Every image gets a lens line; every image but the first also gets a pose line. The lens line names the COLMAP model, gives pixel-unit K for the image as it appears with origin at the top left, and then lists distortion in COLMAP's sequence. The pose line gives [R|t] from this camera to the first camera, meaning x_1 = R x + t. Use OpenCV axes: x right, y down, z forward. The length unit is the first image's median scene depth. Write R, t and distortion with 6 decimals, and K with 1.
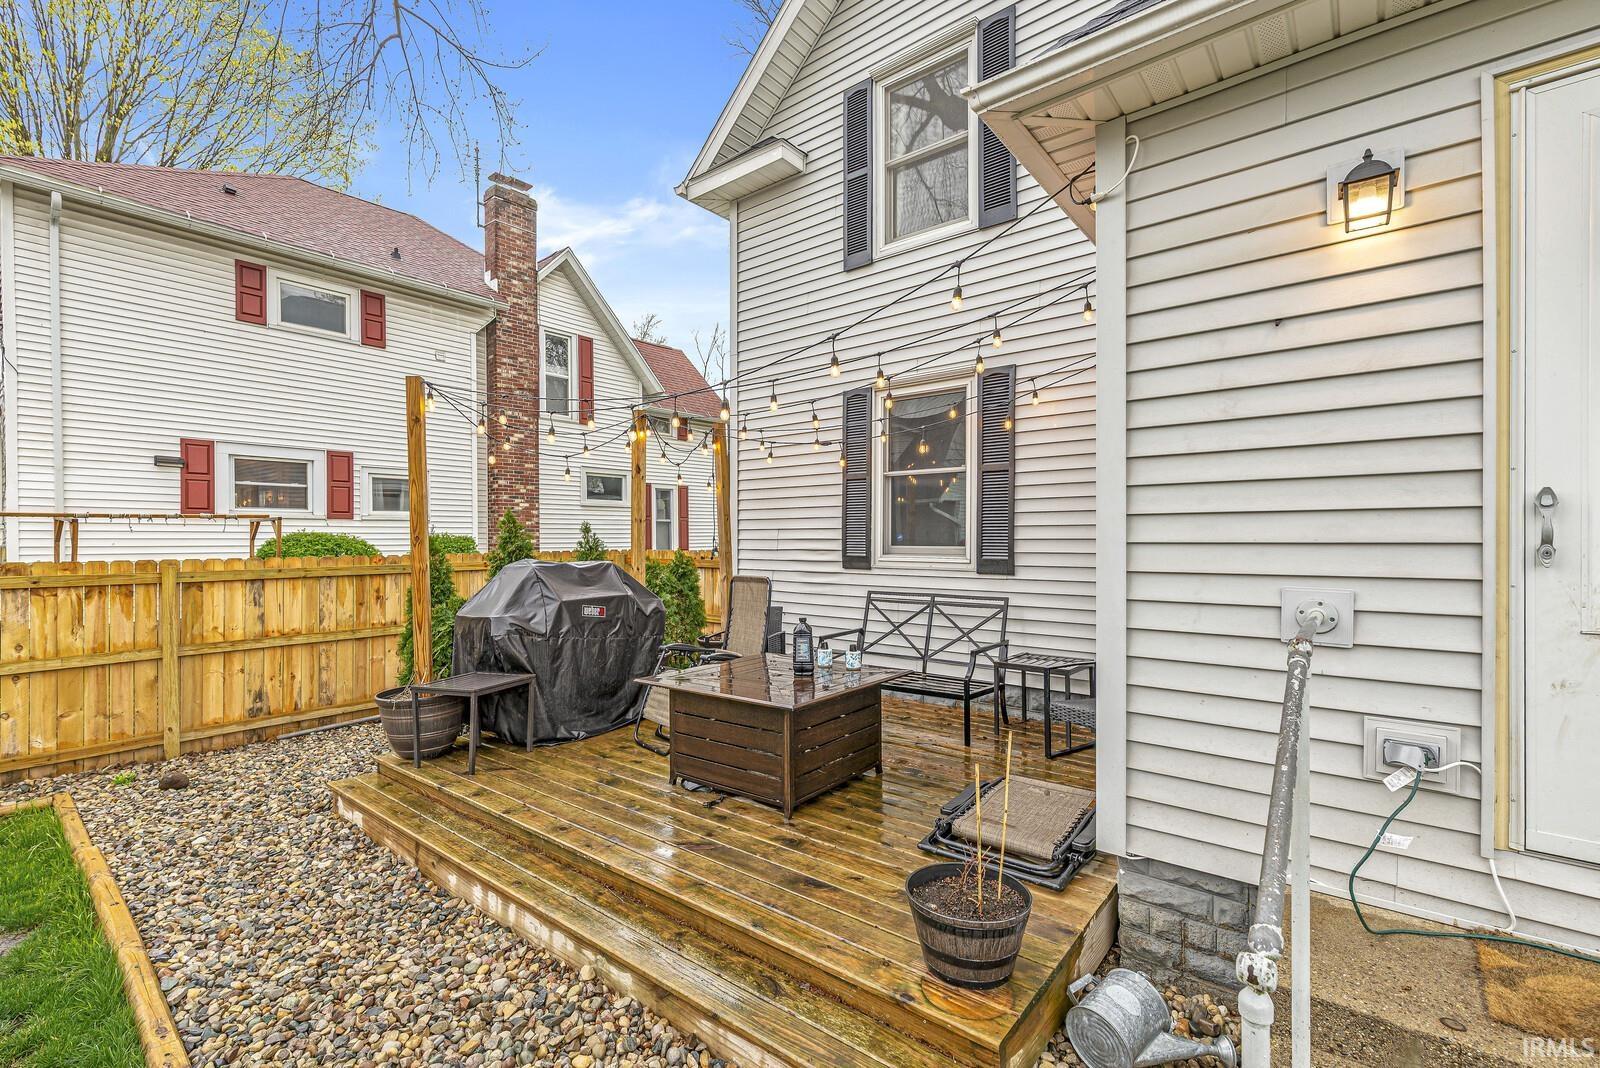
lens RADIAL K [[695.7, 0, 803.9], [0, 695.7, 539.0], [0, 0, 1]] dist [0.002116, 0.000853]
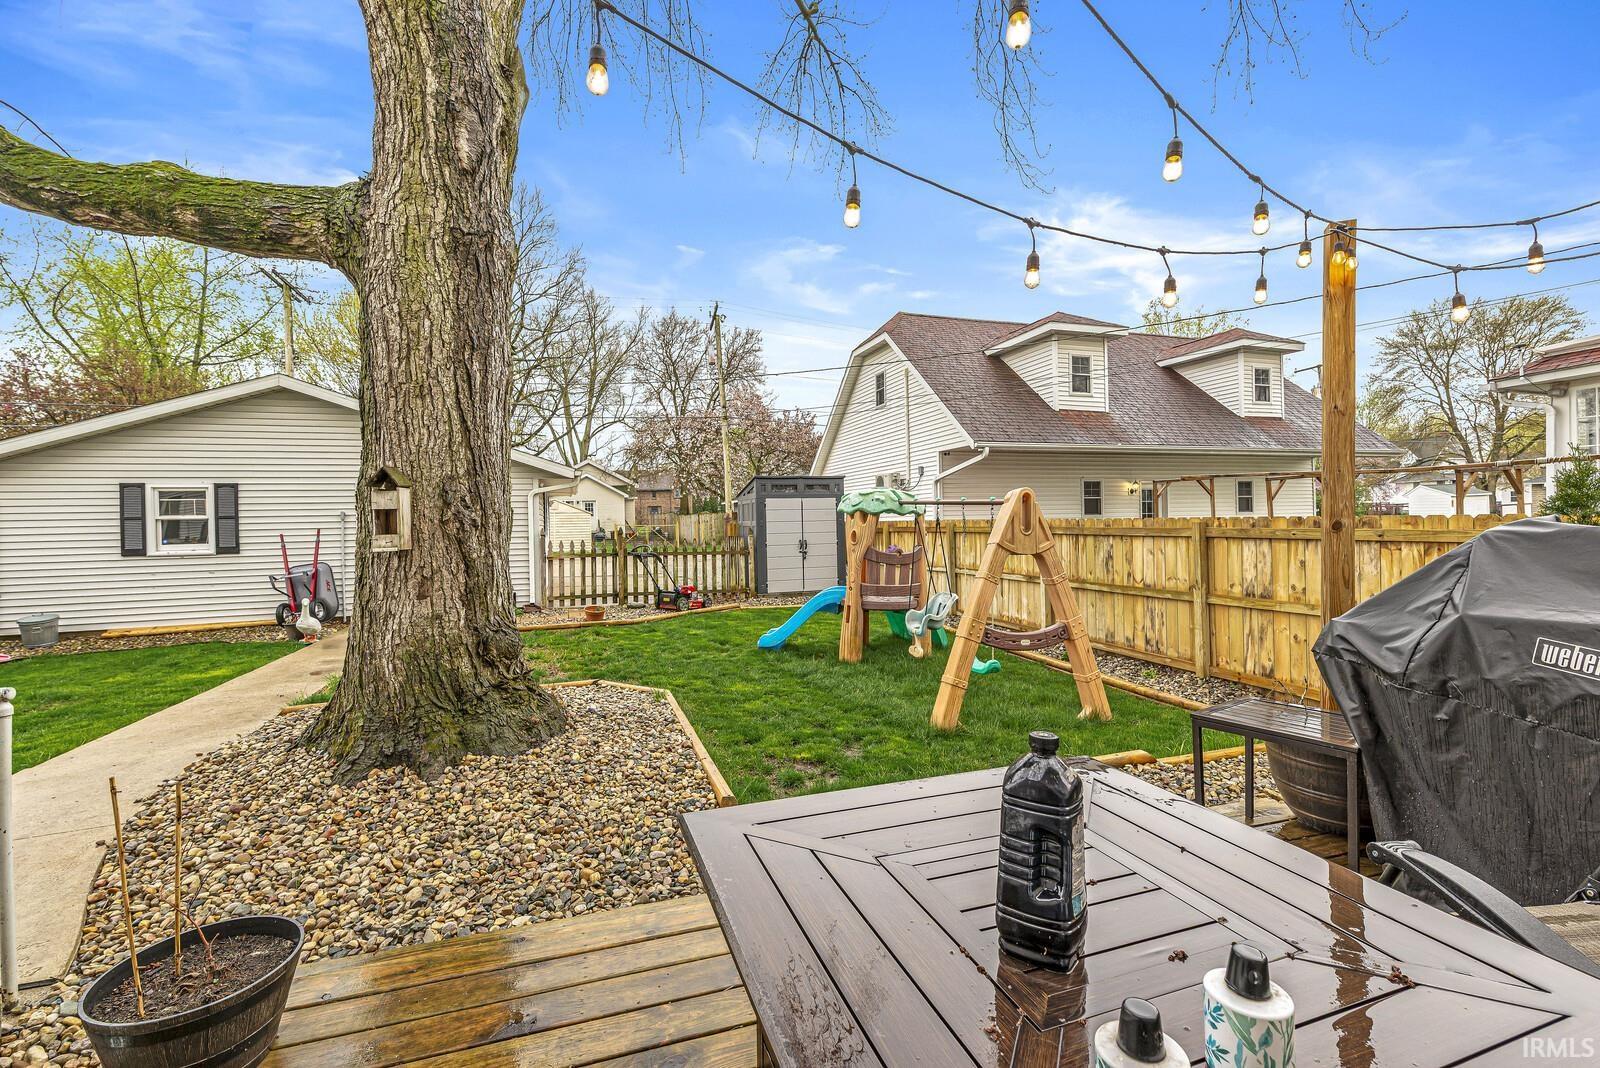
lens RADIAL K [[695.7, 0, 799.4], [0, 695.7, 525.4], [0, 0, 1]] dist [0.002116, 0.000853]
pose [[-0.540557, 0.022067, -0.841018, 0.163341], [0.010126, 0.999754, 0.019723, 0.015395], [0.841247, 0.002145, -0.540647, 0.666595]]
